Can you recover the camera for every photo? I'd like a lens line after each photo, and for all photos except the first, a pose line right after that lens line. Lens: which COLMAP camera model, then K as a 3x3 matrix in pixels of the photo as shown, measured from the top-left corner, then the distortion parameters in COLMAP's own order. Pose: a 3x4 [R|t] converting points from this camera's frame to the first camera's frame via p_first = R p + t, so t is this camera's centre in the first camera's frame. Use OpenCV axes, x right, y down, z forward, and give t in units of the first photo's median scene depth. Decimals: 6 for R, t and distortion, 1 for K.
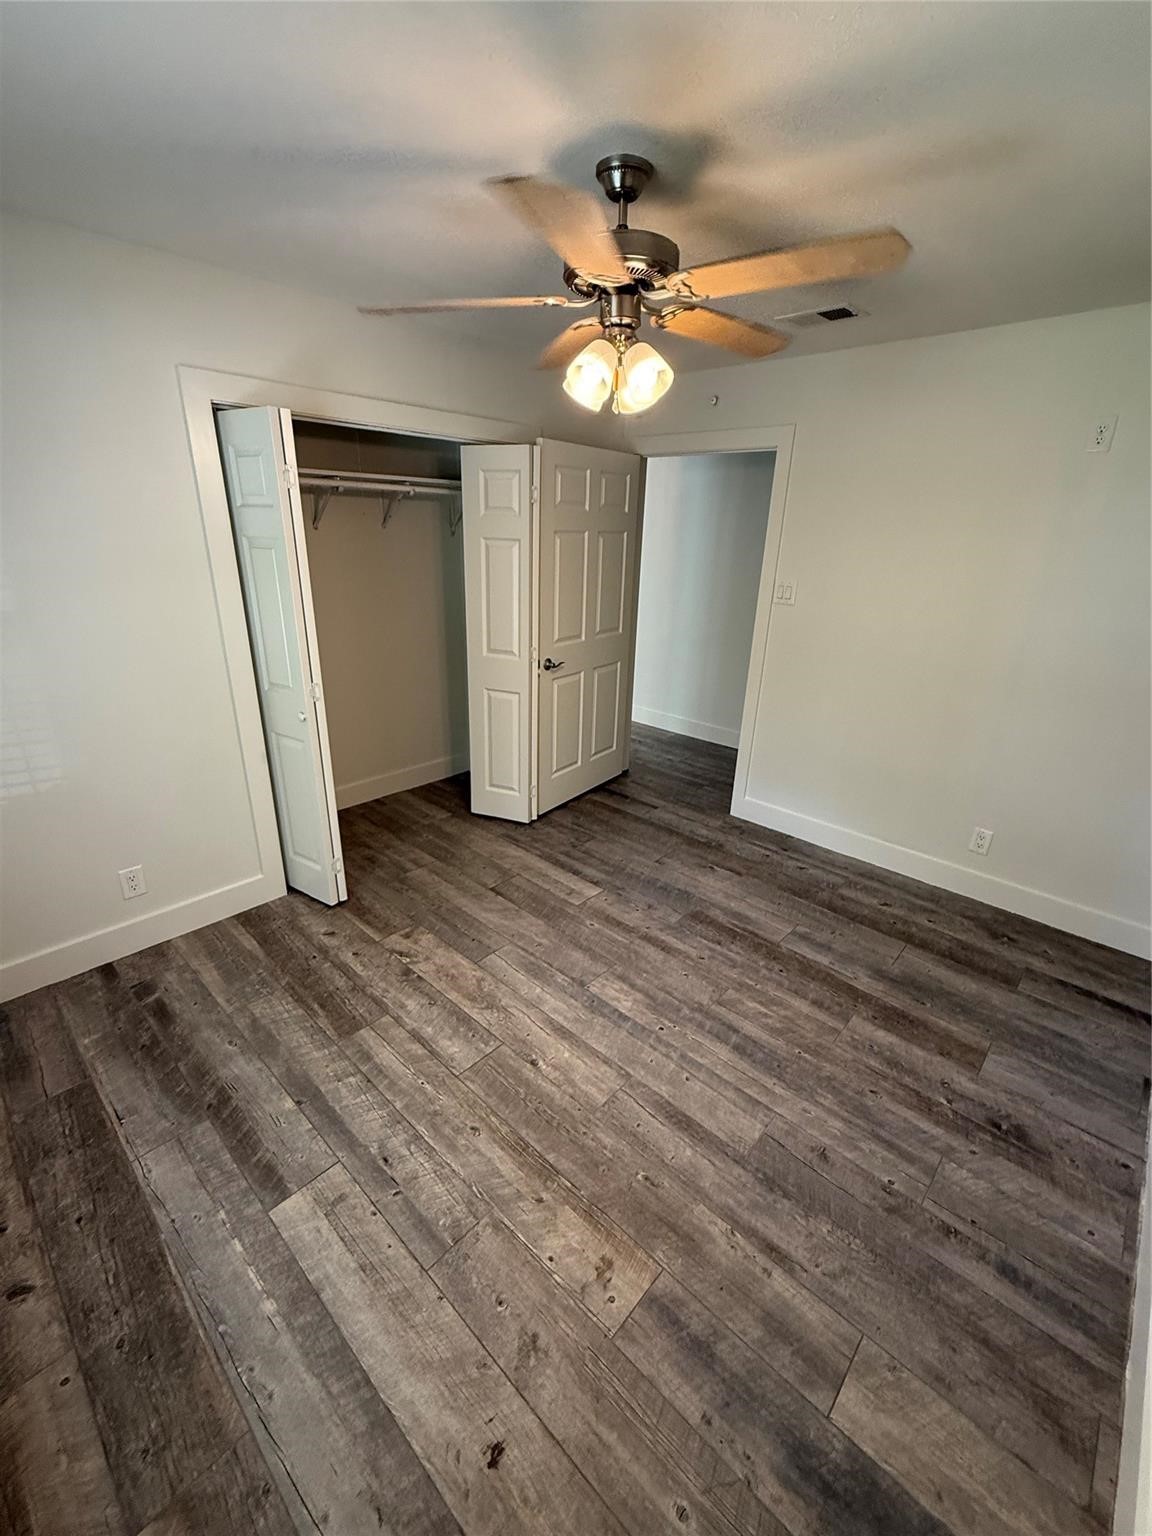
lens RADIAL K [[632.8, 0, 571.5], [0, 632.8, 761.2], [0, 0, 1]] dist [-0.003850, -0.000260]
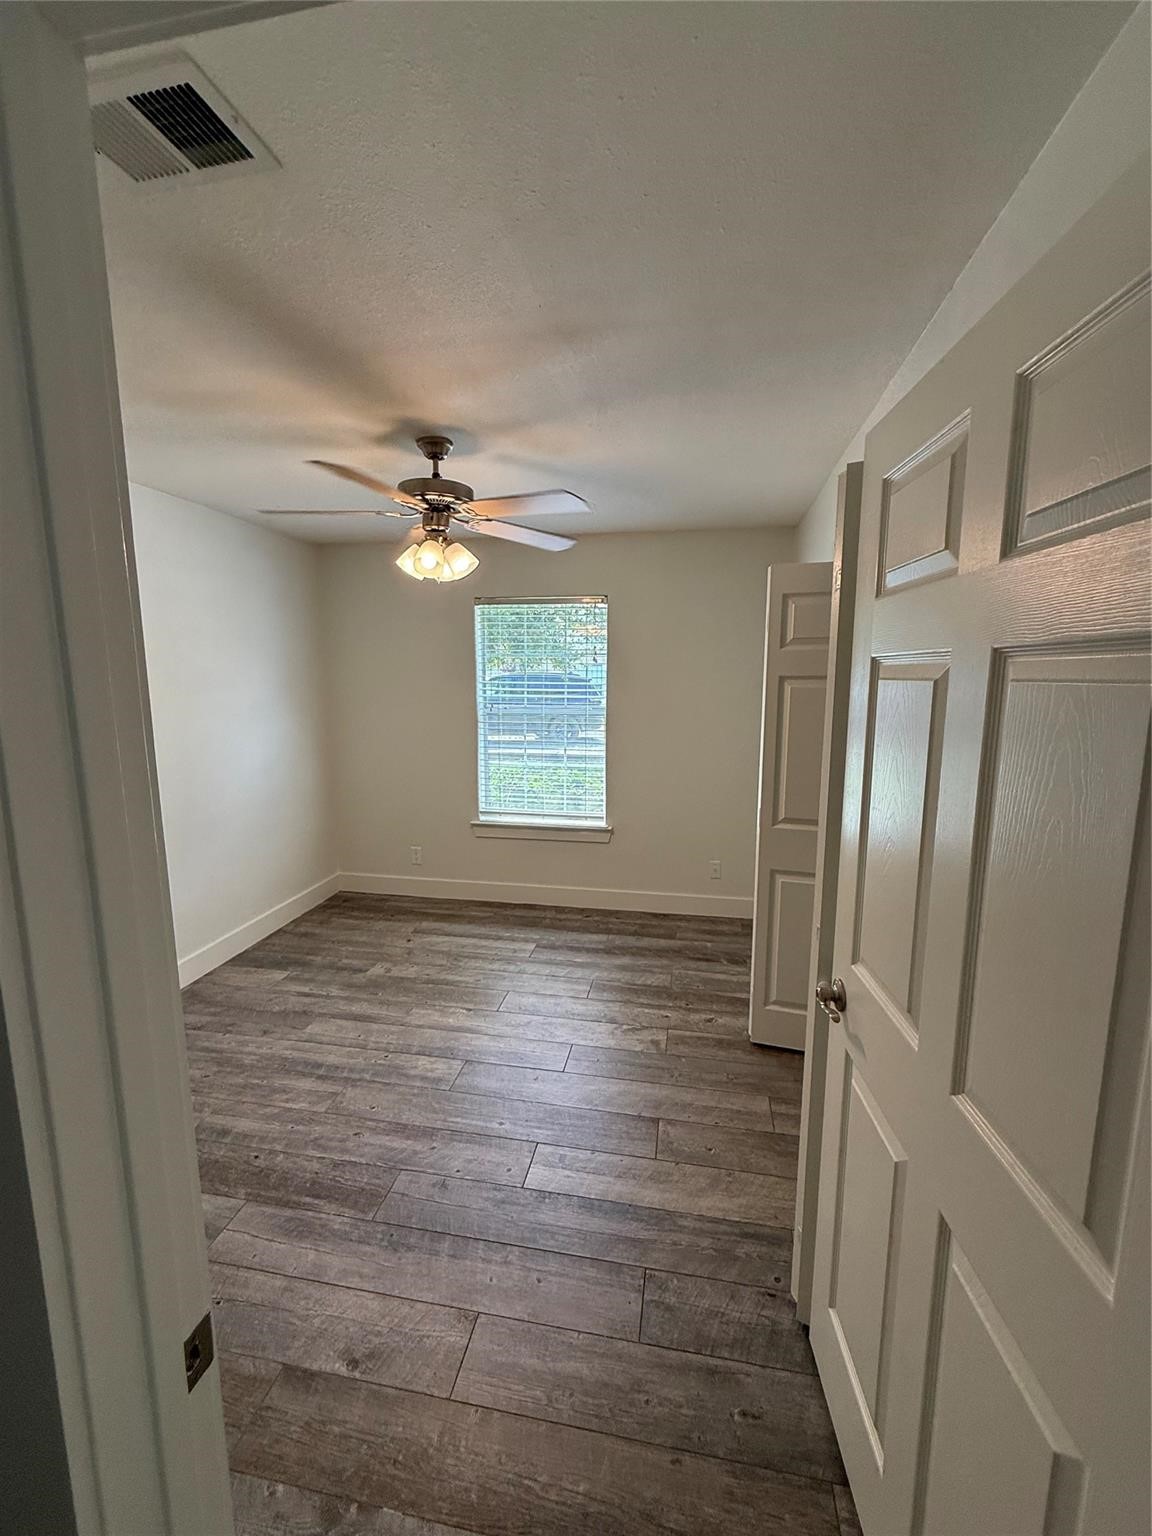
lens RADIAL K [[632.8, 0, 570.2], [0, 632.8, 773.6], [0, 0, 1]] dist [-0.003850, -0.000260]
pose [[-0.842876, 0.056109, -0.535174, 0.495381], [-0.210758, 0.880669, 0.424267, -0.670085], [0.495117, 0.470397, -0.730470, 1.945171]]
